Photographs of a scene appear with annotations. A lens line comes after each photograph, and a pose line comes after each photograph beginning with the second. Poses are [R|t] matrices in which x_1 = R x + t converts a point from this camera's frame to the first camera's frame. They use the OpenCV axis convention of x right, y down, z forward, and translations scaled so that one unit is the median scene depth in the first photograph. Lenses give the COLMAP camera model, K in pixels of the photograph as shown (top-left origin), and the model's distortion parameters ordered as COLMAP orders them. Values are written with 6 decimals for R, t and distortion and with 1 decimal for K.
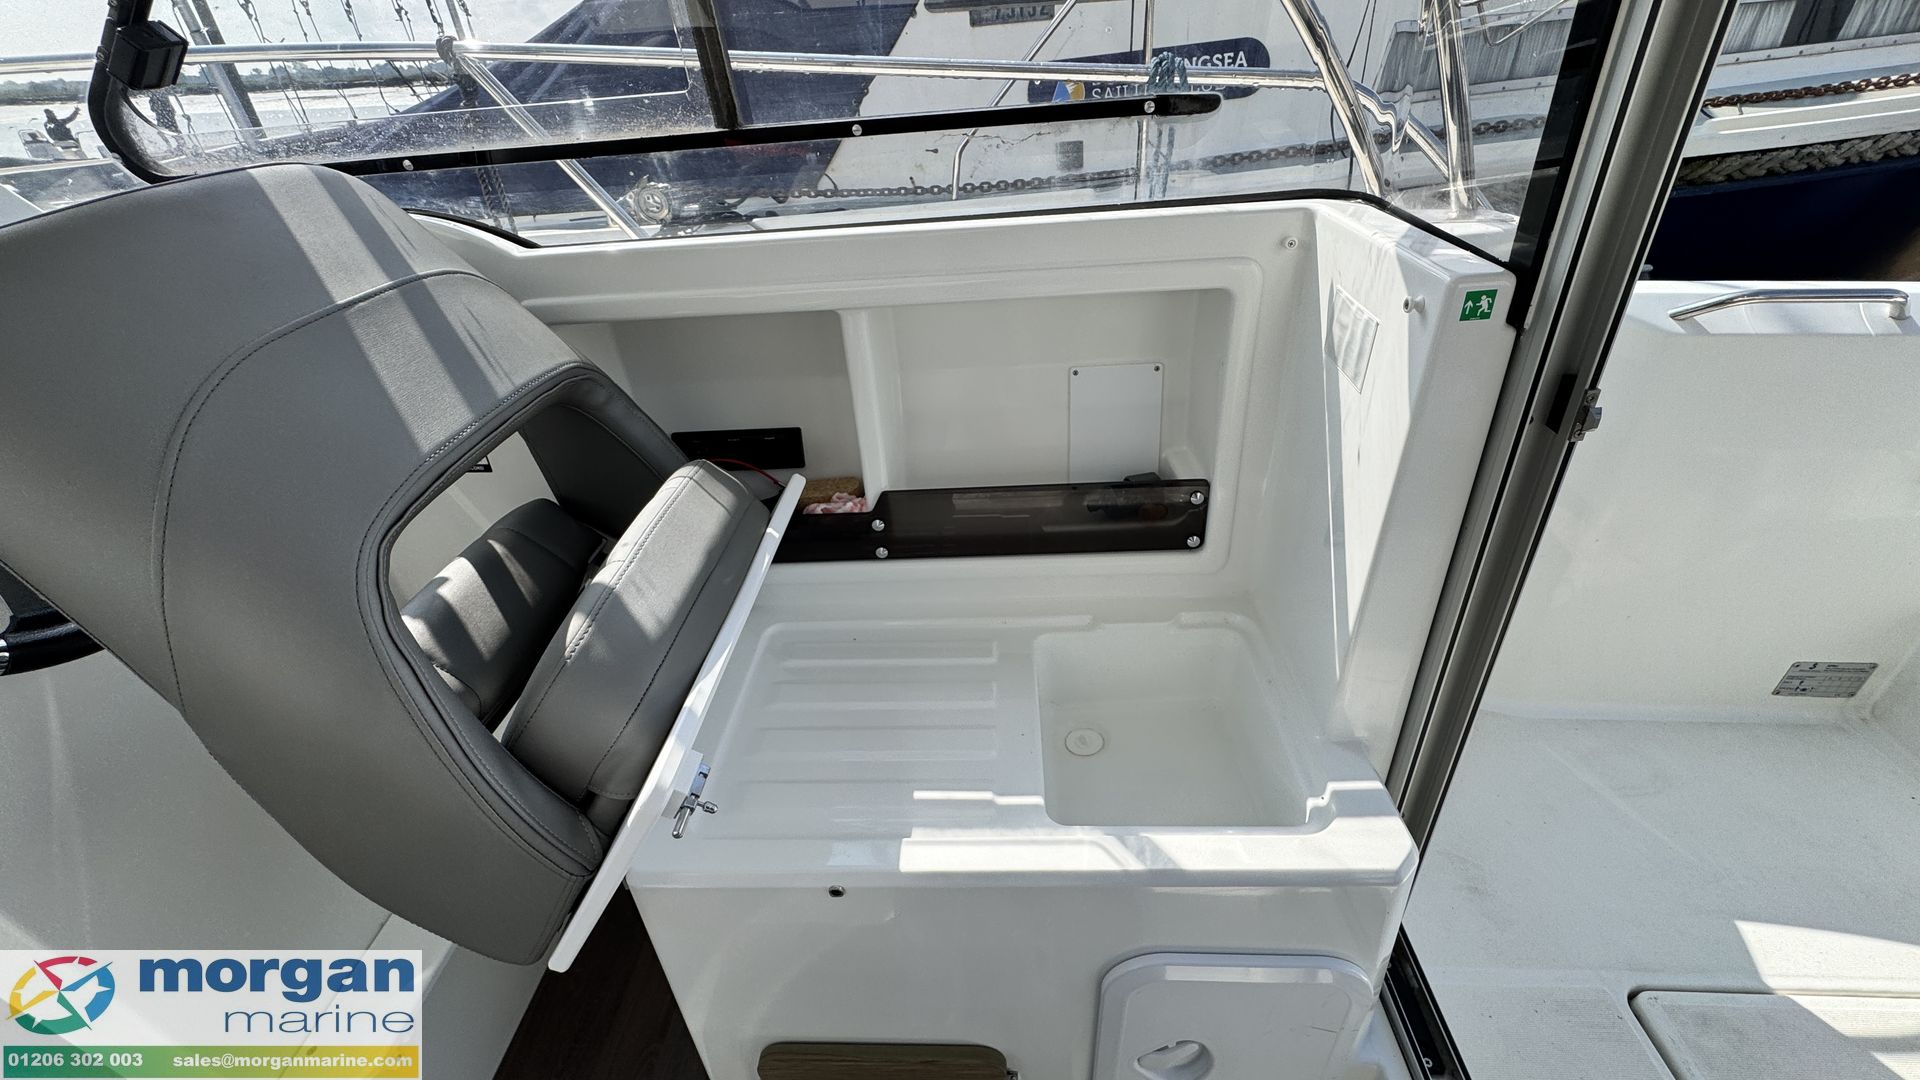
lens RADIAL K [[765.3, 0, 958.6], [0, 765.3, 535.6], [0, 0, 1]] dist [-0.003813, 0.000269]
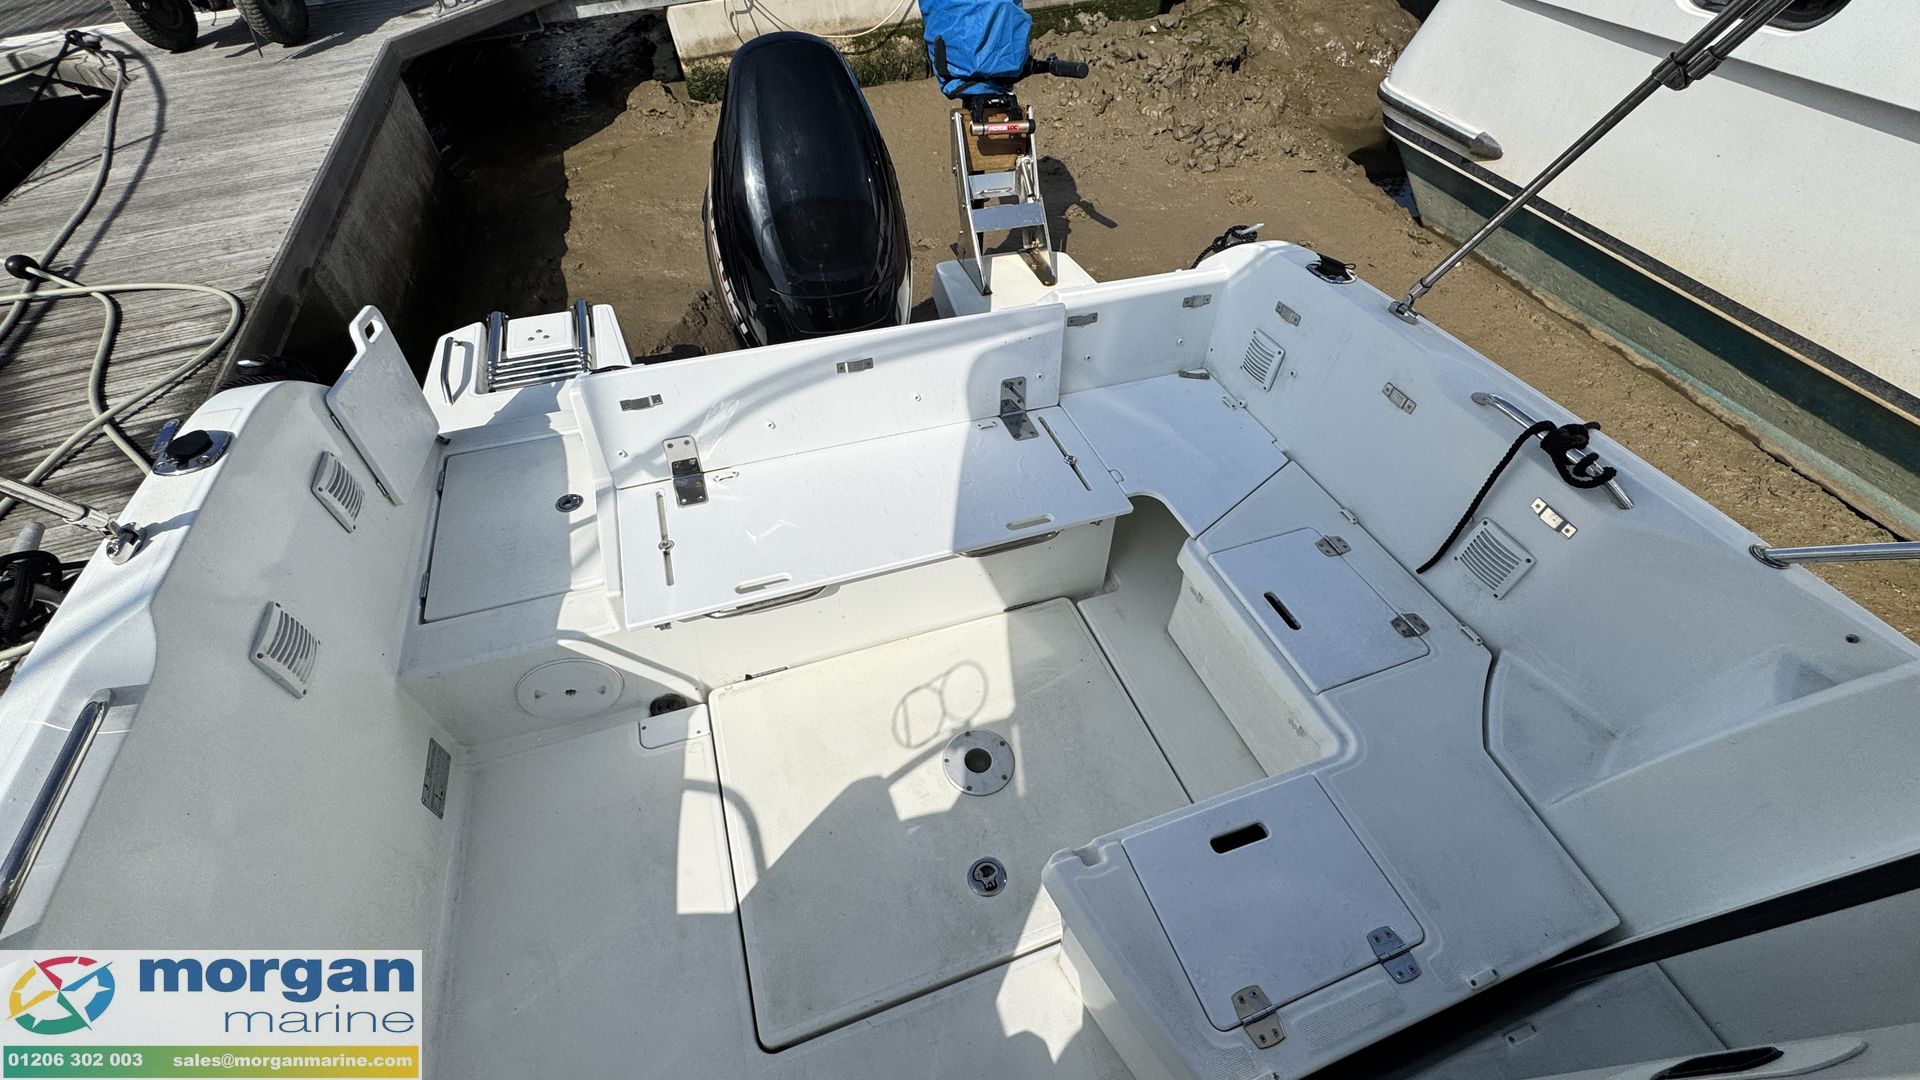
lens RADIAL K [[765.3, 0, 959.8], [0, 765.3, 538.8], [0, 0, 1]] dist [-0.003813, 0.000269]
pose [[-0.373172, -0.659456, 0.652580, 0.366859], [0.491148, 0.456321, 0.741987, -0.416617], [-0.787094, 0.597402, 0.153604, 0.031759]]
